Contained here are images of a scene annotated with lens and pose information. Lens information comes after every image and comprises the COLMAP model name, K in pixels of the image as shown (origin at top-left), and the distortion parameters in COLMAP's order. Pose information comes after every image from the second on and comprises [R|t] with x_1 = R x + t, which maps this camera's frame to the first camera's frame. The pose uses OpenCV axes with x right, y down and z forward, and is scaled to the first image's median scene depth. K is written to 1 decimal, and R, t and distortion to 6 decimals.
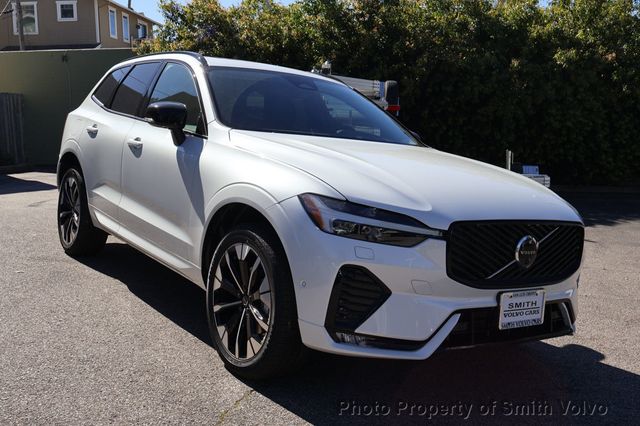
lens RADIAL K [[684.6, 0, 319.6], [0, 684.6, 215.4], [0, 0, 1]] dist [-0.005673, 0.000000]
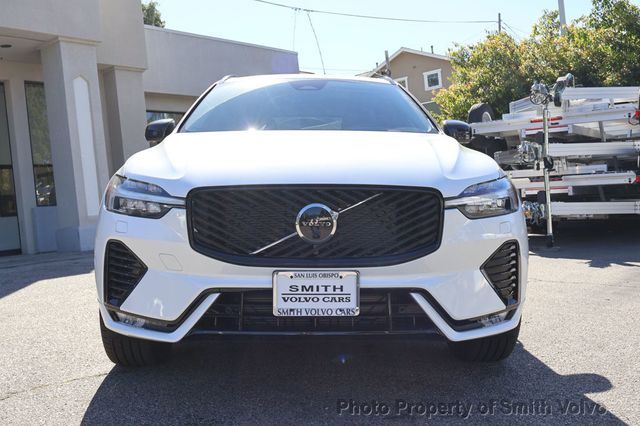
lens RADIAL K [[684.6, 0, 320.2], [0, 684.6, 211.0], [0, 0, 1]] dist [-0.005673, 0.000000]
pose [[0.813750, -0.069312, -0.577068, 0.791918], [0.011869, 0.994638, -0.102730, 0.124866], [0.581094, 0.076747, 0.810209, 0.343207]]
